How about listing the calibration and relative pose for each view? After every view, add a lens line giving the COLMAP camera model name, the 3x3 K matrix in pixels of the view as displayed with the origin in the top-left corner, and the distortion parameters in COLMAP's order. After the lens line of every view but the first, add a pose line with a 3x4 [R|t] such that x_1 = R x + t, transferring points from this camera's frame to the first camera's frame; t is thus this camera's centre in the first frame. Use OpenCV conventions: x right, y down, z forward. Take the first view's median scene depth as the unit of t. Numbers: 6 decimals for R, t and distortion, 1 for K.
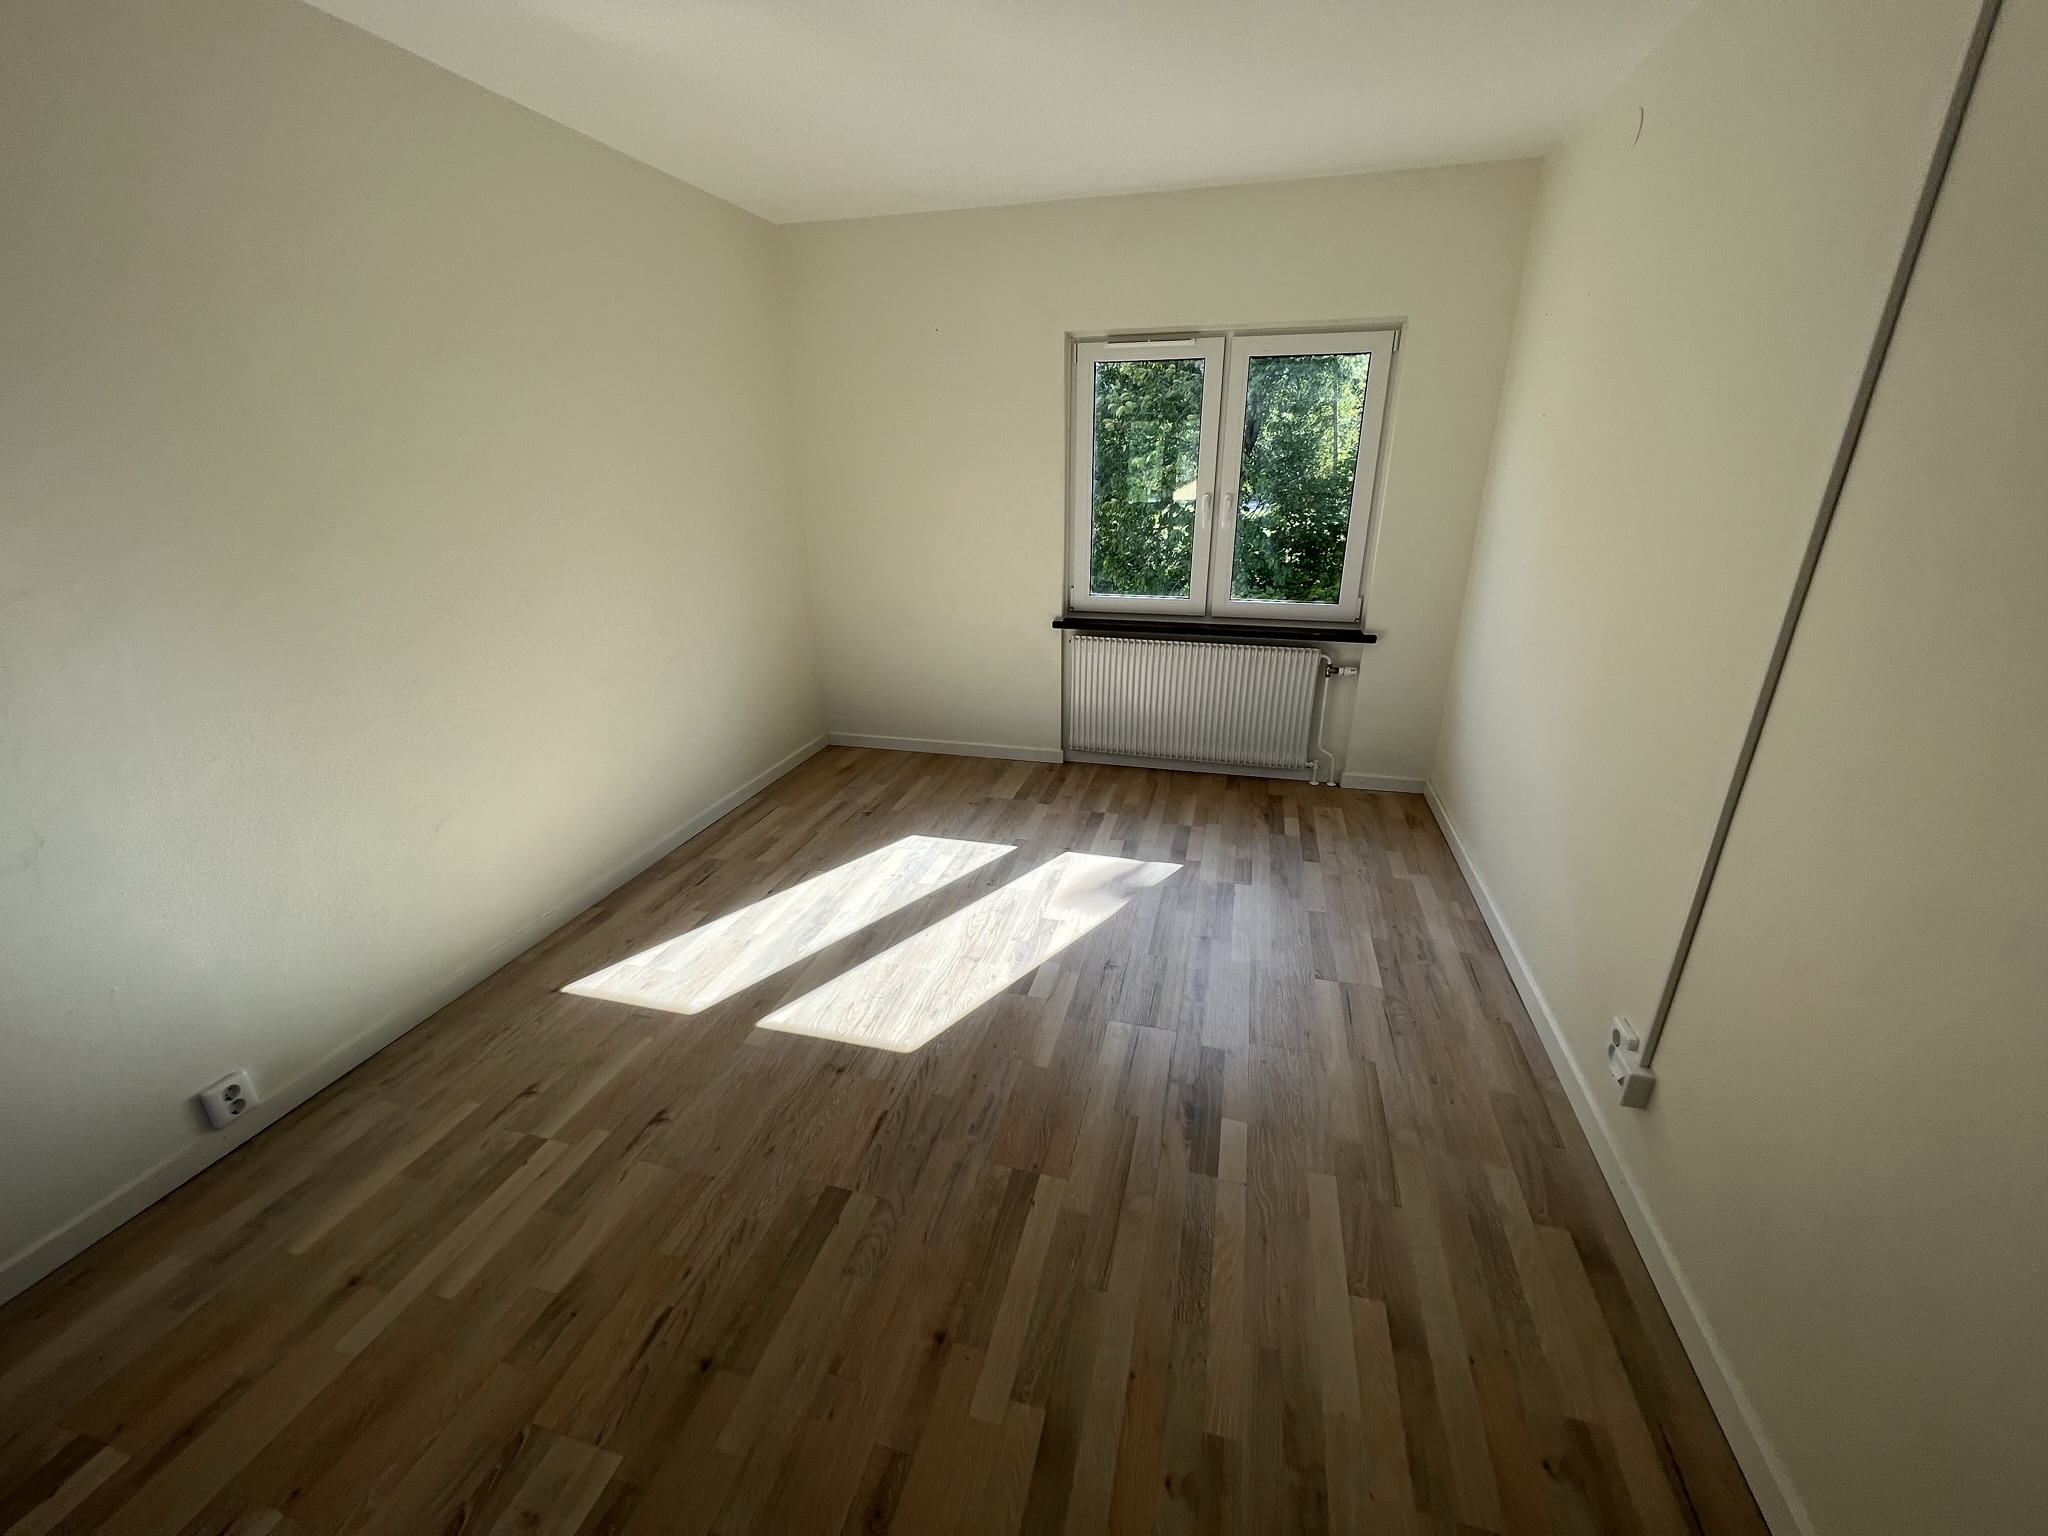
lens RADIAL K [[822.3, 0, 1029.0], [0, 822.3, 763.8], [0, 0, 1]] dist [0.000694, -0.000033]
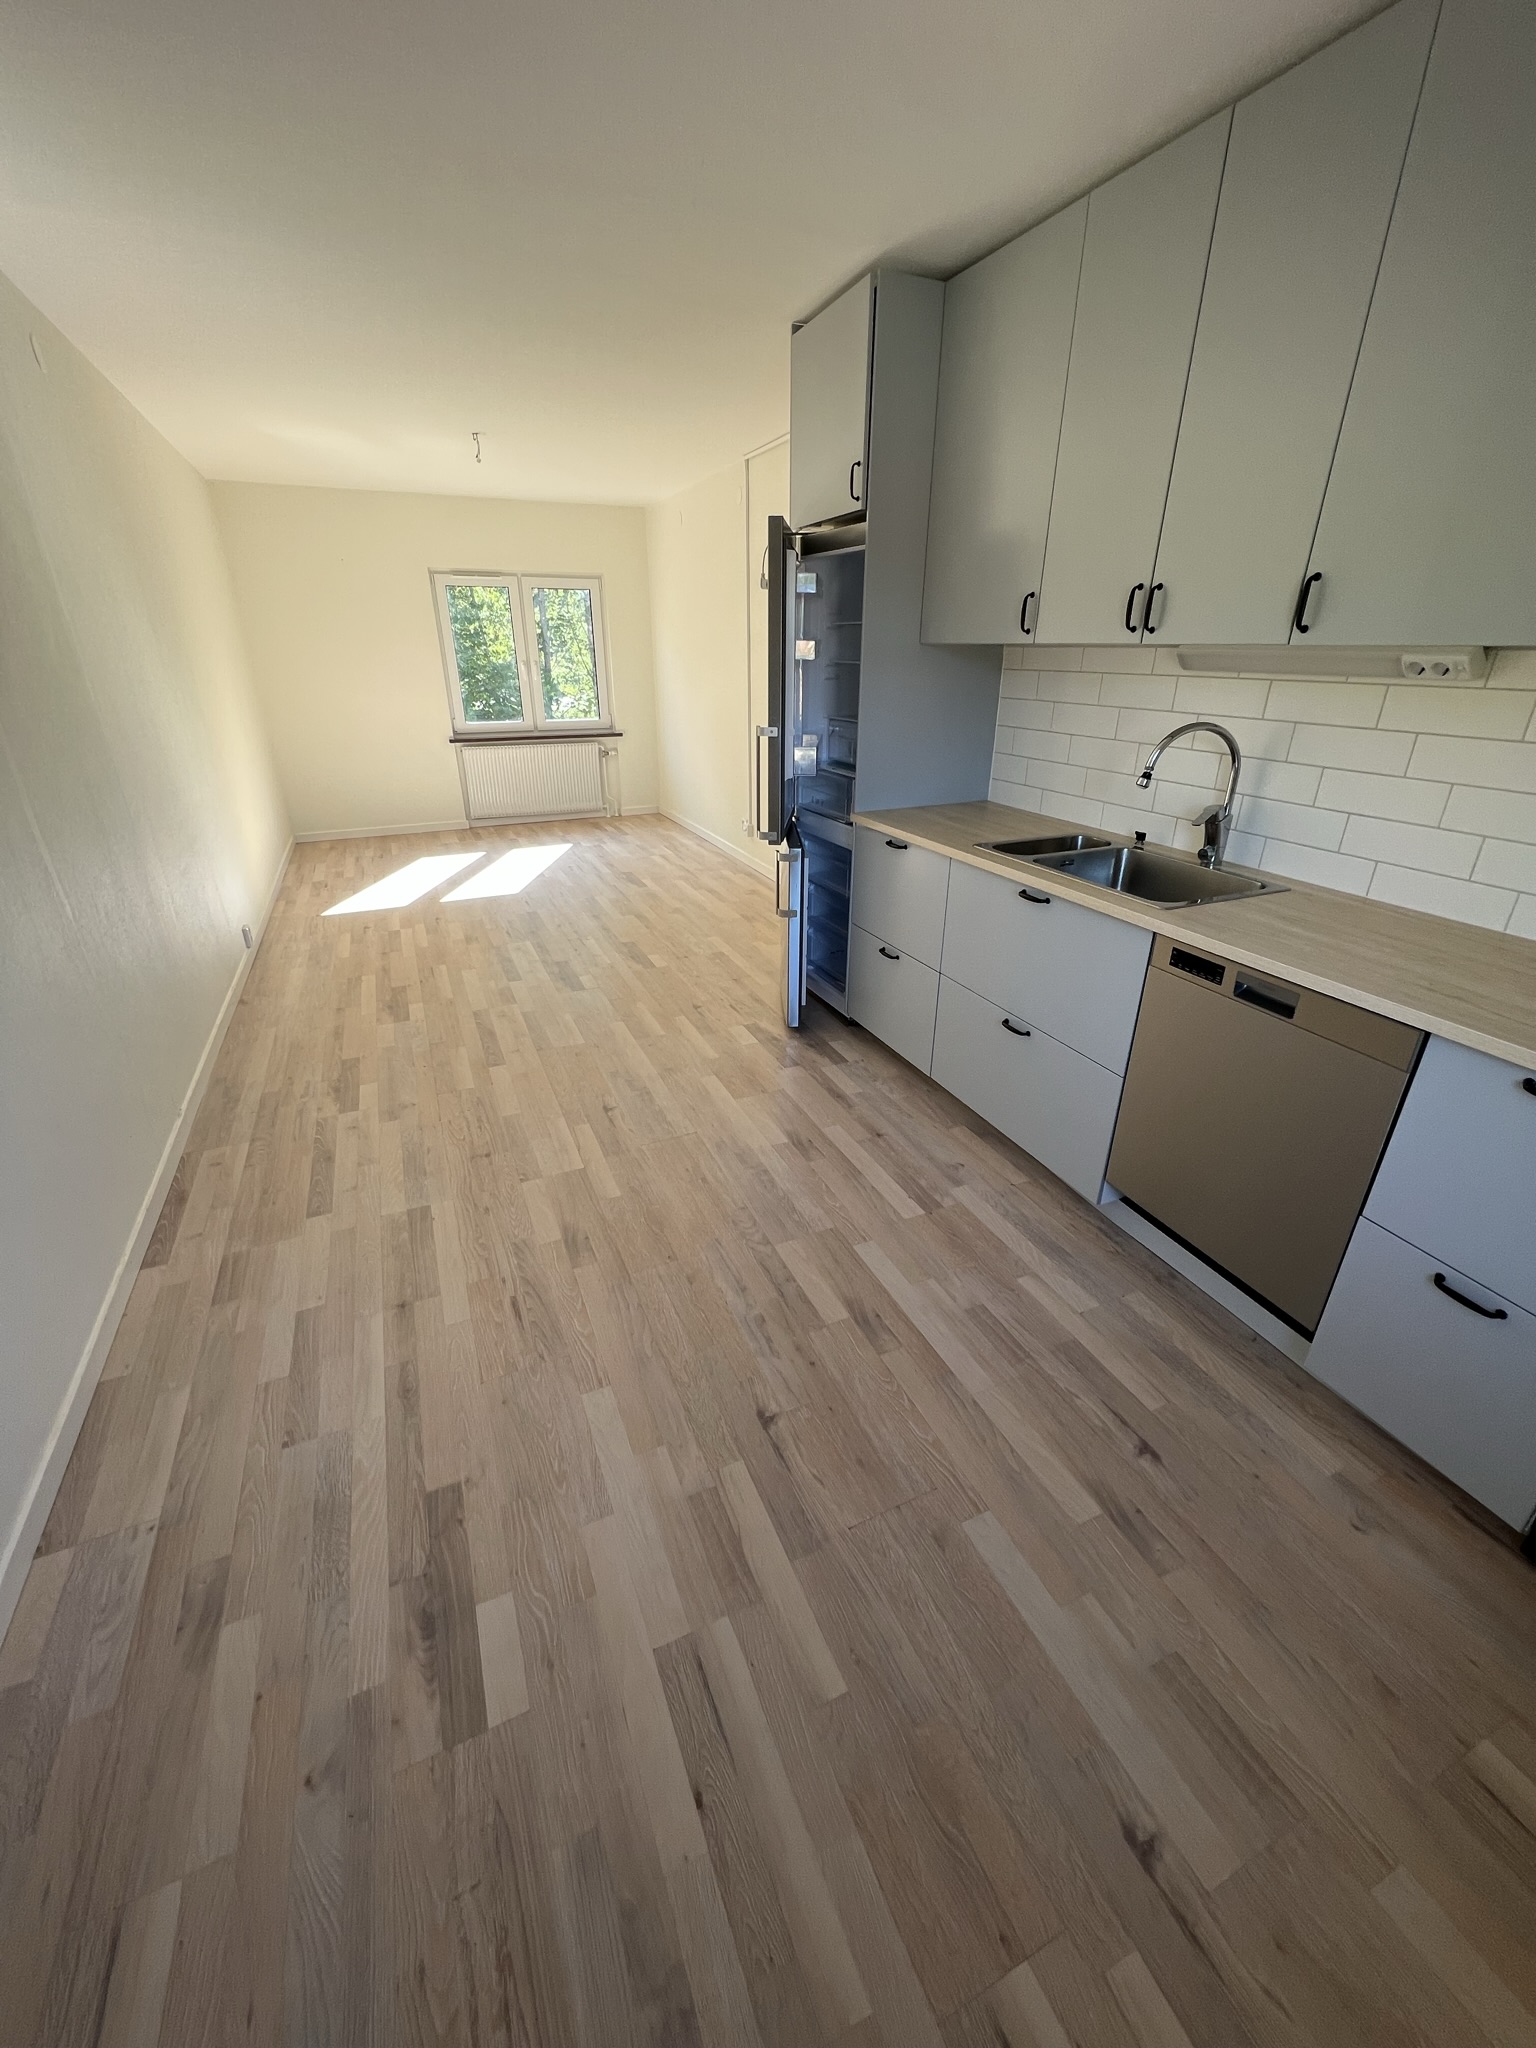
lens RADIAL K [[822.3, 0, 772.1], [0, 822.3, 1022.8], [0, 0, 1]] dist [0.000694, -0.000033]
pose [[0.777897, -0.256598, 0.573615, -0.619742], [0.217379, 0.966355, 0.137491, 0.327998], [-0.589596, 0.017738, 0.807504, -0.818596]]
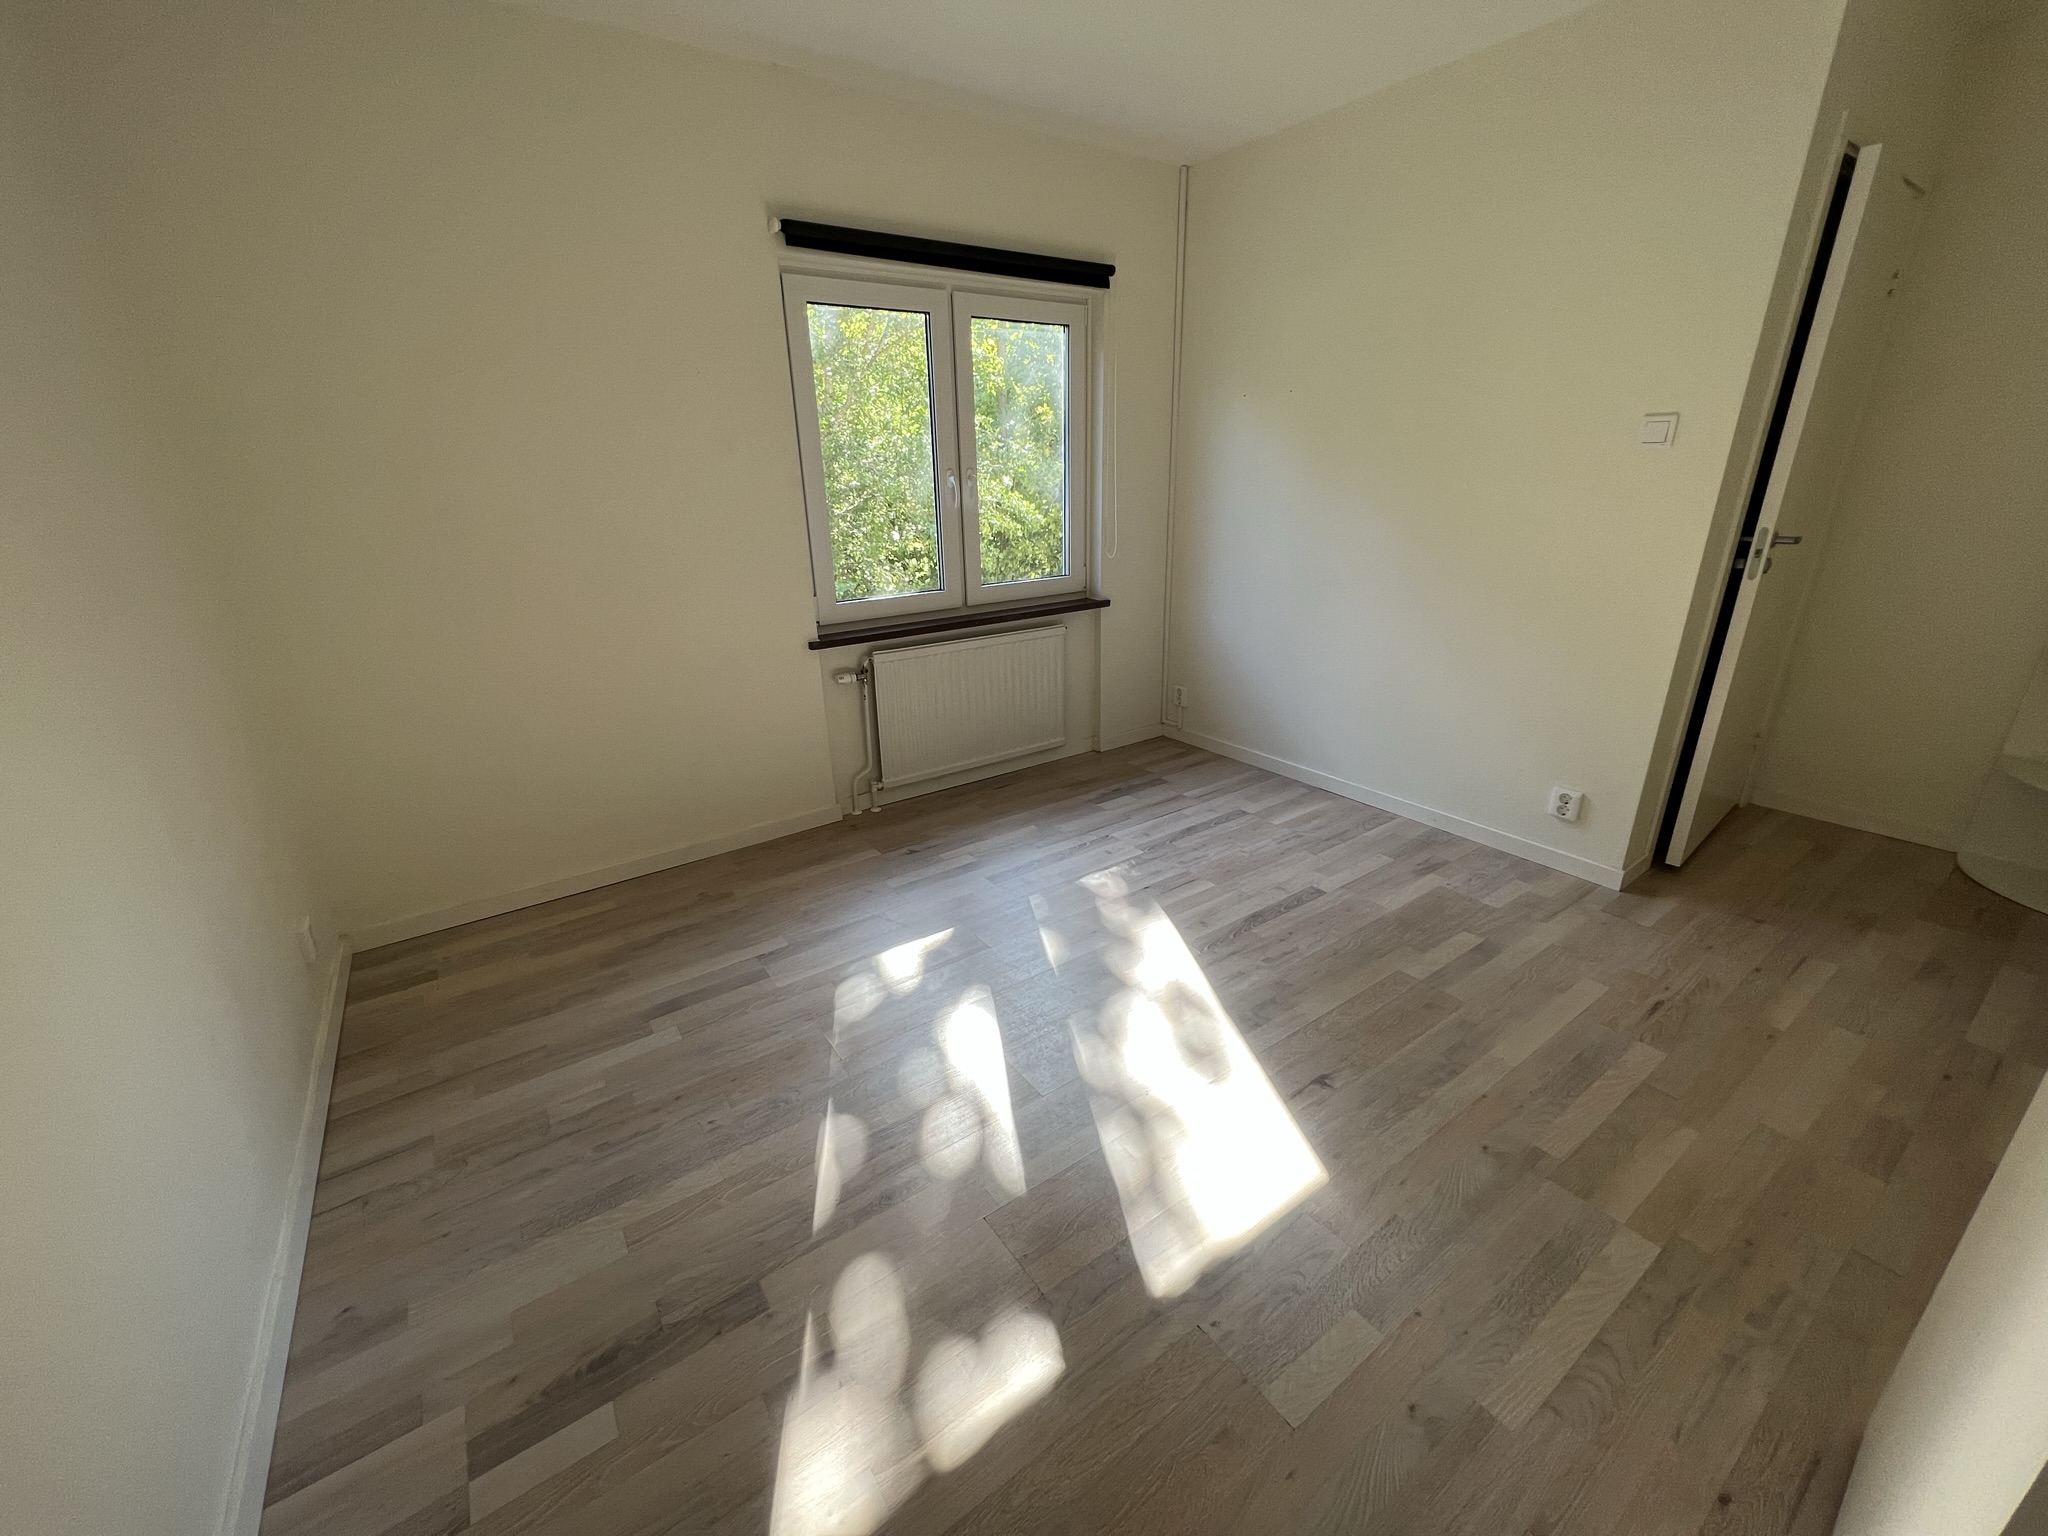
lens RADIAL K [[822.3, 0, 1027.5], [0, 822.3, 775.4], [0, 0, 1]] dist [0.000694, -0.000033]
pose [[0.627649, -0.281478, 0.725829, -0.456764], [0.297832, 0.948238, 0.110184, -0.088761], [-0.719273, 0.147018, 0.678994, 0.396092]]
